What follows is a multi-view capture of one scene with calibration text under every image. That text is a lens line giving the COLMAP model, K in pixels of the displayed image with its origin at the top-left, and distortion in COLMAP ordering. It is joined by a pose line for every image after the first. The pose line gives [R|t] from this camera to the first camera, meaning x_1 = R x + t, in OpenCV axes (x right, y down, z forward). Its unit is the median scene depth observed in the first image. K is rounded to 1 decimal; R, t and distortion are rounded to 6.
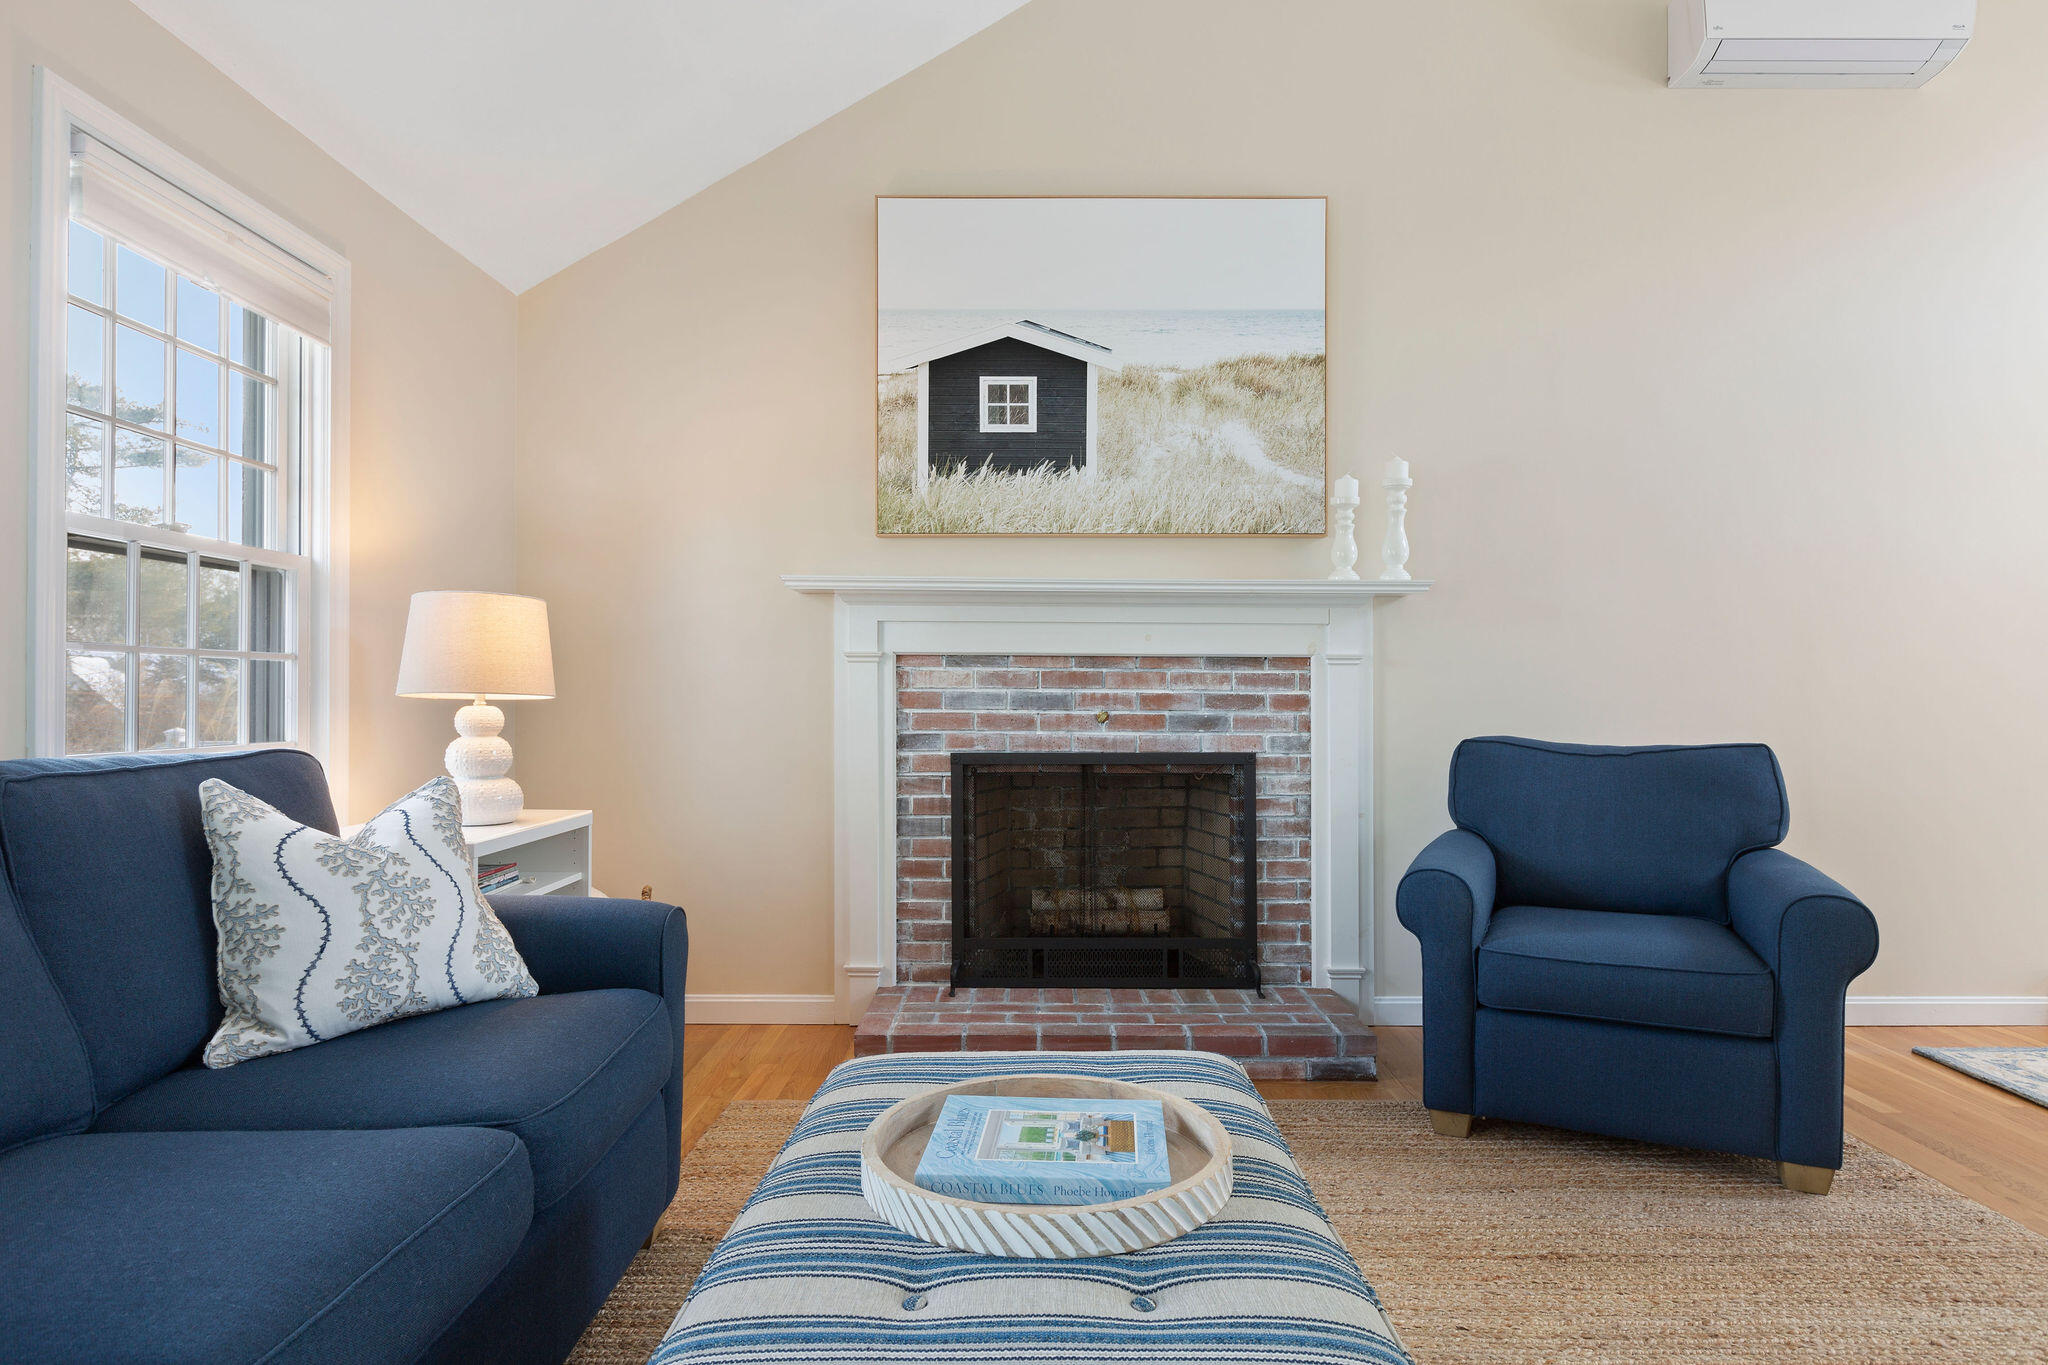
lens RADIAL K [[1135.8, 0, 1023.0], [0, 1135.8, 688.3], [0, 0, 1]] dist [0.003009, 0.000540]
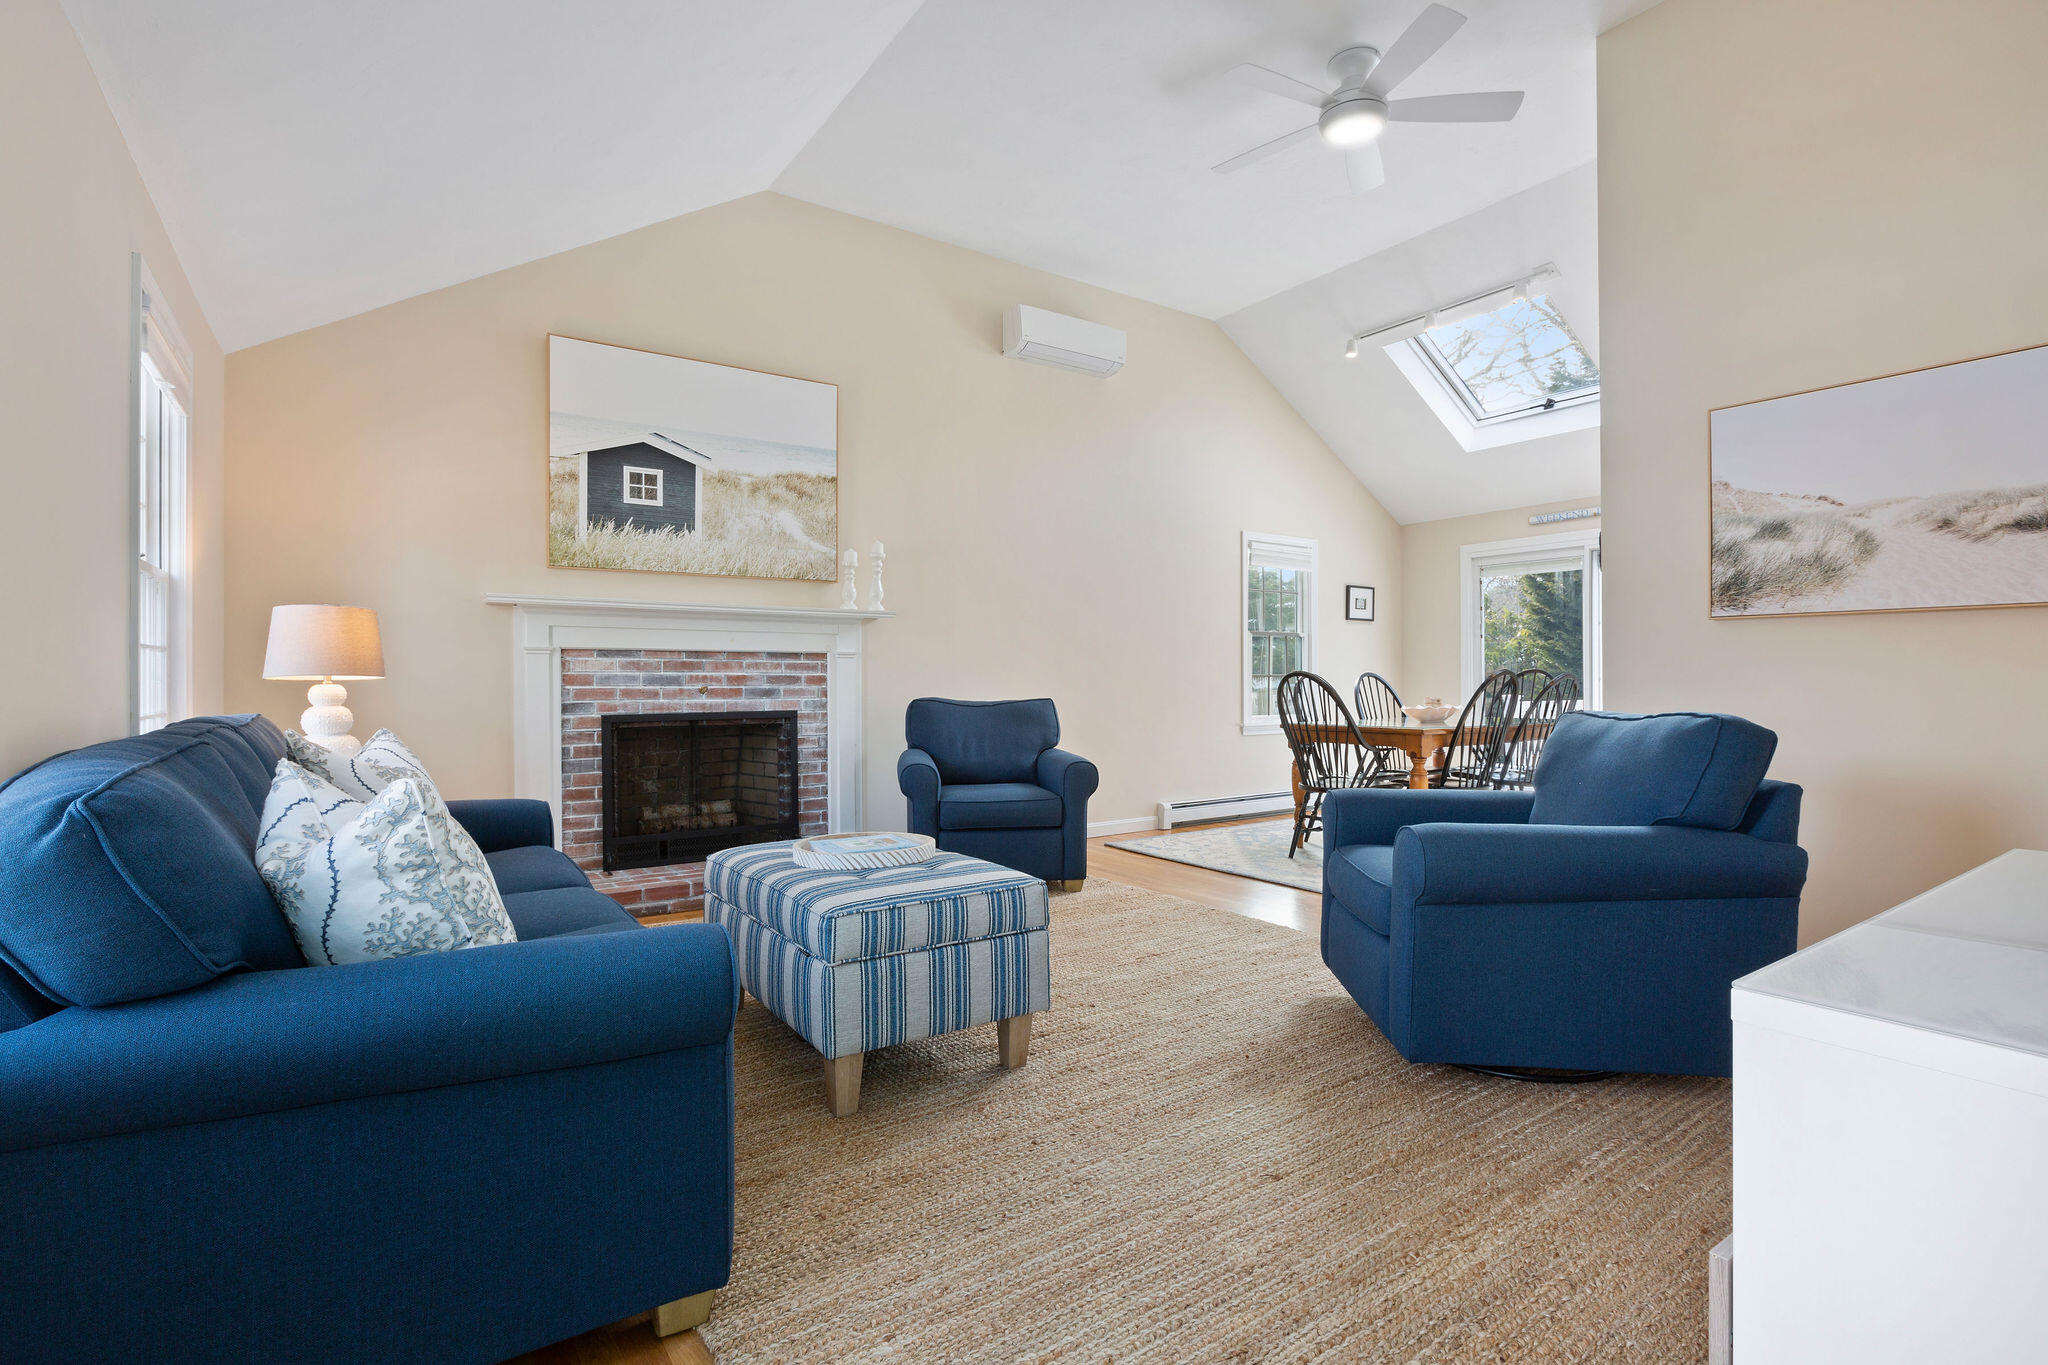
lens RADIAL K [[975.8, 0, 1018.0], [0, 975.8, 672.5], [0, 0, 1]] dist [0.001262, 0.000234]
pose [[0.827551, -0.001804, 0.561388, -0.332756], [0.001525, 0.999998, 0.000965, 0.000429], [-0.561388, 0.000058, 0.827552, -0.369253]]
